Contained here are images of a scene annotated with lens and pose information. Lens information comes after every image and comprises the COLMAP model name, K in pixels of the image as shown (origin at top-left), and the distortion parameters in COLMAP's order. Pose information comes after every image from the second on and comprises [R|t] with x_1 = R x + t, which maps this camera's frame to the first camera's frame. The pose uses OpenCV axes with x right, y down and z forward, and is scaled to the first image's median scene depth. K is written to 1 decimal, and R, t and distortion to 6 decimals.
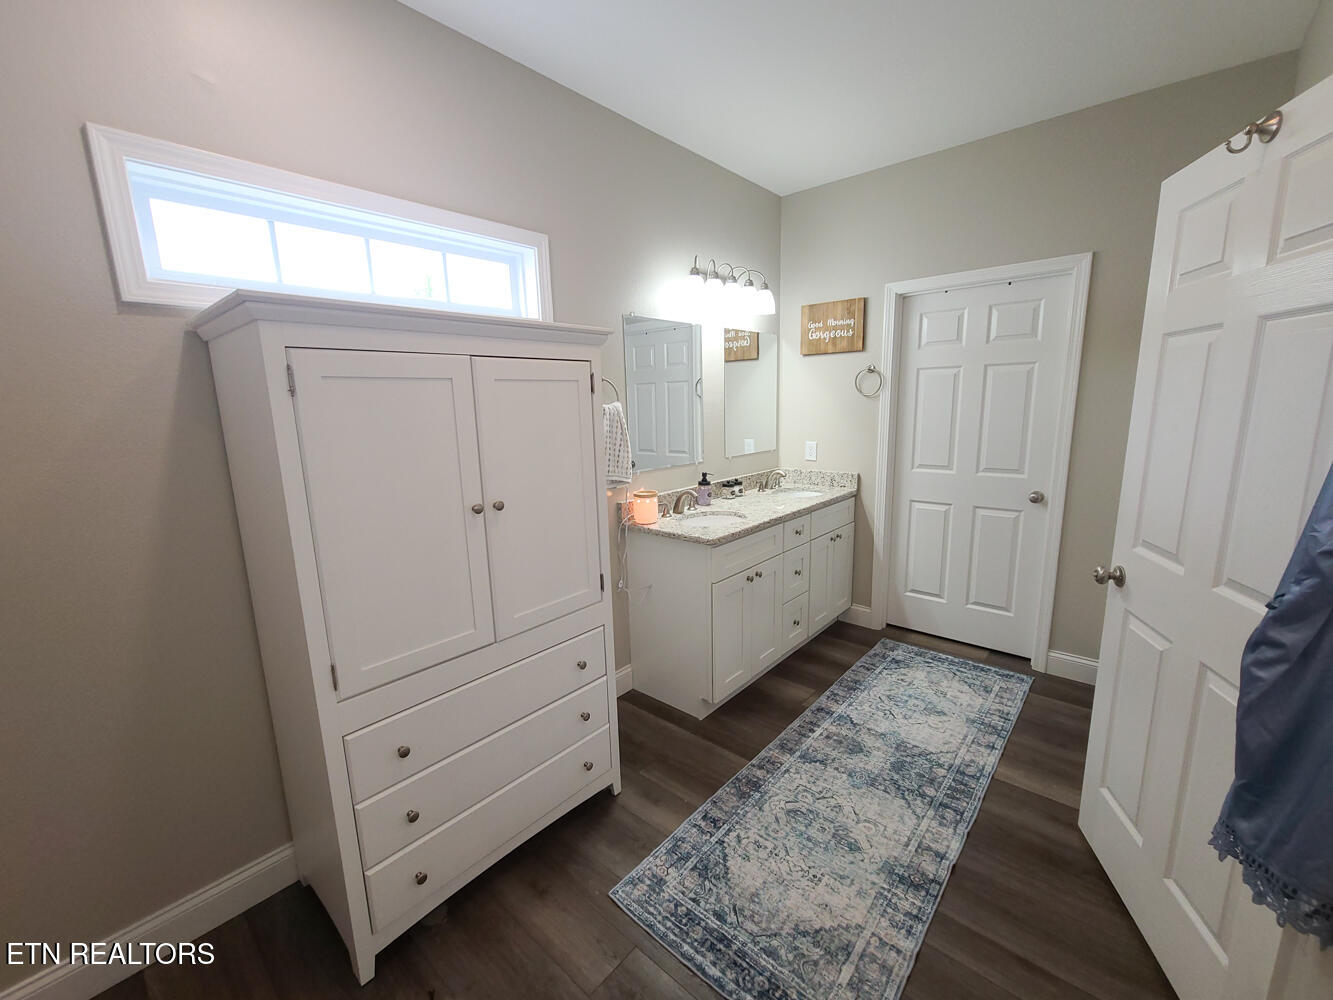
lens RADIAL K [[544.9, 0, 663.4], [0, 544.9, 503.5], [0, 0, 1]] dist [-0.000027, -0.000529]
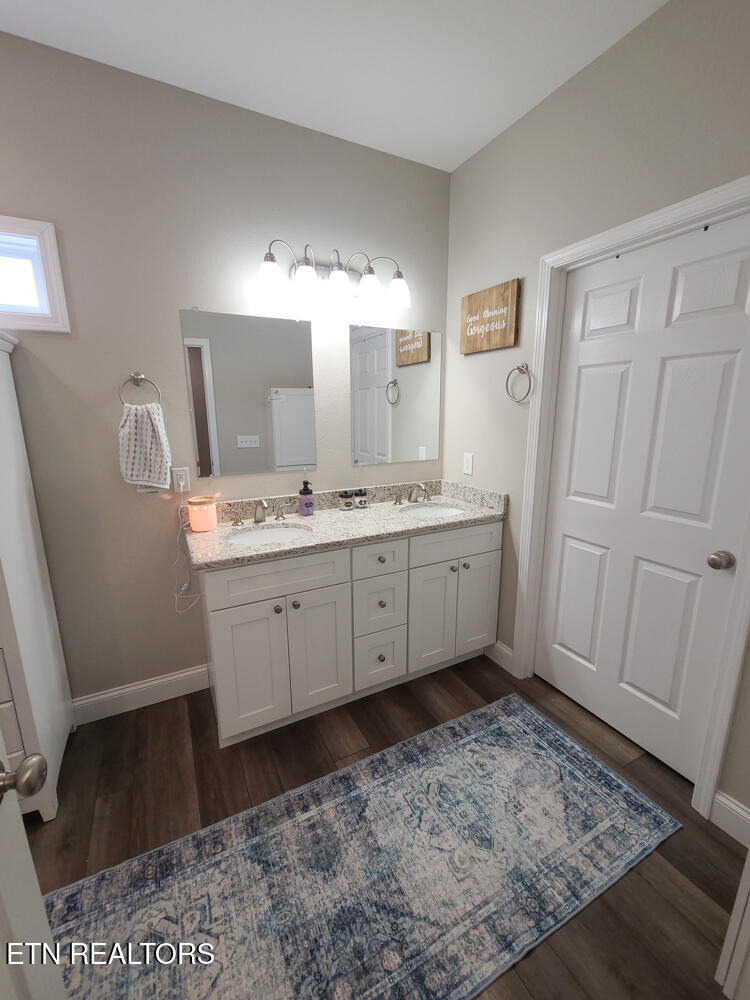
lens RADIAL K [[408.8, 0, 375.5], [0, 408.8, 498.6], [0, 0, 1]] dist [-0.000027, -0.000529]
pose [[0.933009, 0.095498, -0.346950, 0.425345], [-0.083682, 0.995291, 0.048918, -0.068810], [0.349987, -0.016607, 0.936607, 0.368056]]
